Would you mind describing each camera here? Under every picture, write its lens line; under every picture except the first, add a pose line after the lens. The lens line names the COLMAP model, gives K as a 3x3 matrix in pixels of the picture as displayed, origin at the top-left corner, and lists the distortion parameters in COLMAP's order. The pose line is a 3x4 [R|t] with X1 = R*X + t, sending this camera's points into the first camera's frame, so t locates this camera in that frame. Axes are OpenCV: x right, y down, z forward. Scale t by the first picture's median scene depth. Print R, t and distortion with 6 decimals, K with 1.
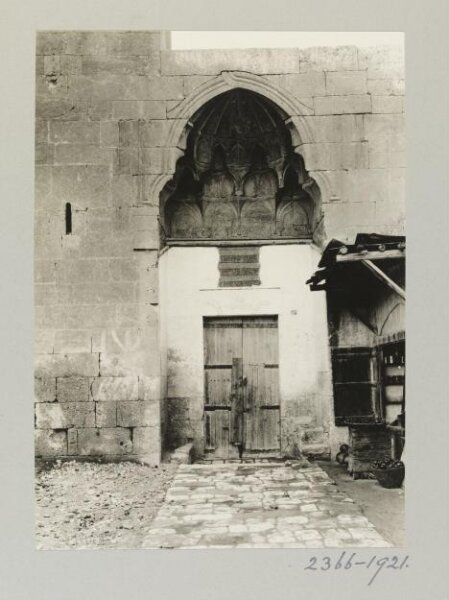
lens RADIAL K [[612.4, 0, 224.5], [0, 612.4, 300.0], [0, 0, 1]] dist [0.008725, -0.010349]
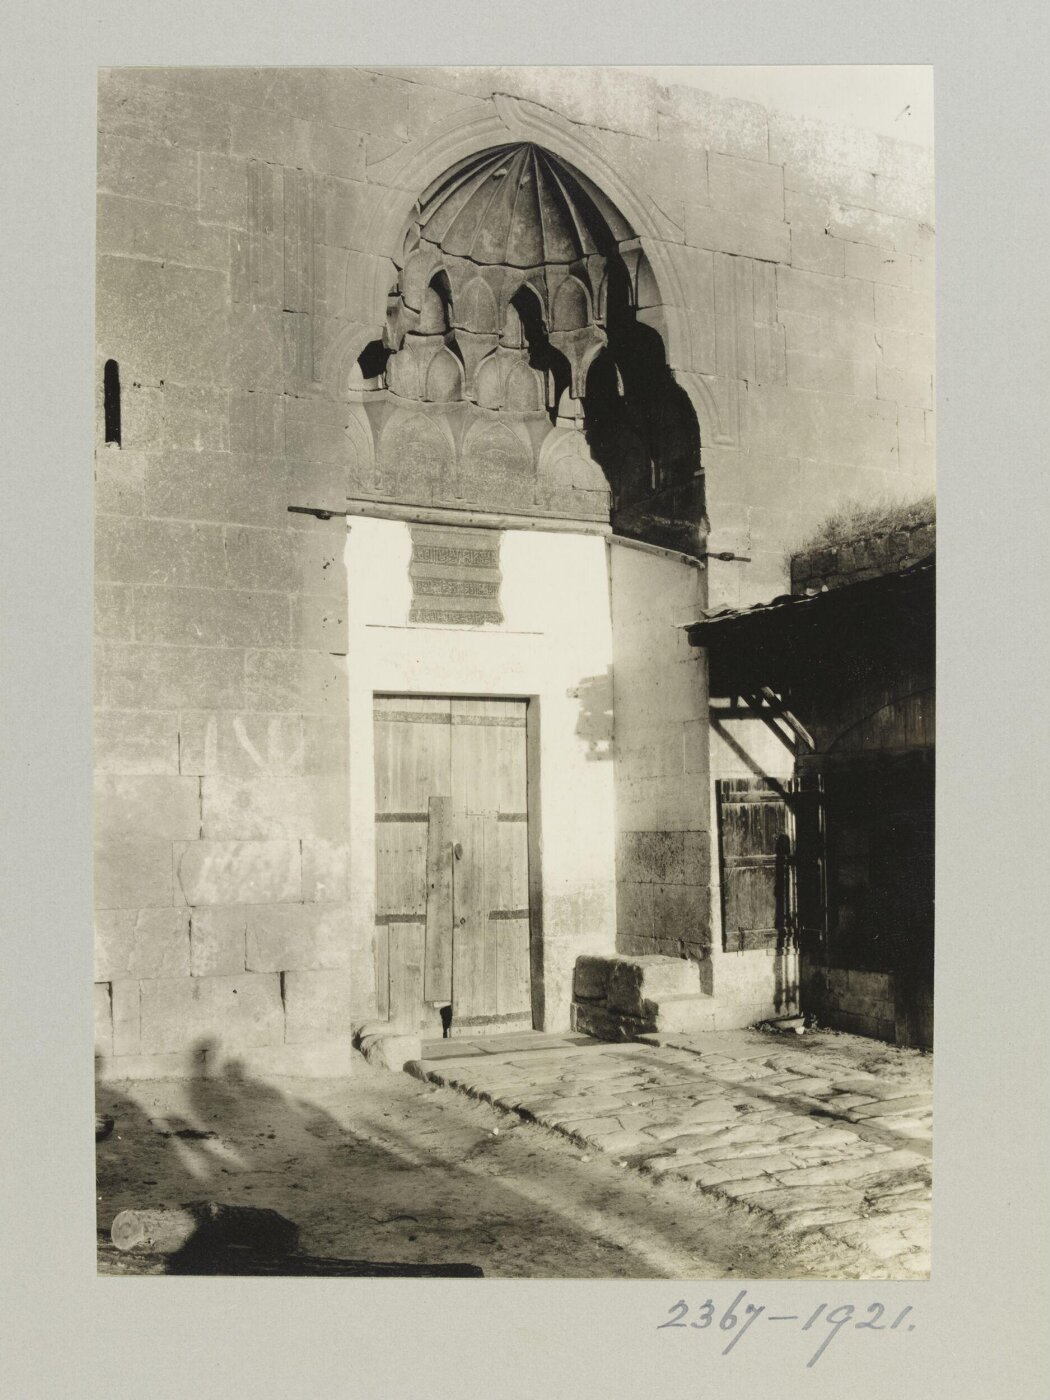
lens RADIAL K [[1428.9, 0, 525.0], [0, 1428.9, 700.0], [0, 0, 1]] dist [0.008725, -0.010349]
pose [[0.898421, 0.047585, 0.436549, -0.359159], [-0.057312, 0.998315, 0.009129, 0.018456], [-0.435379, -0.033221, 0.899634, 0.117003]]
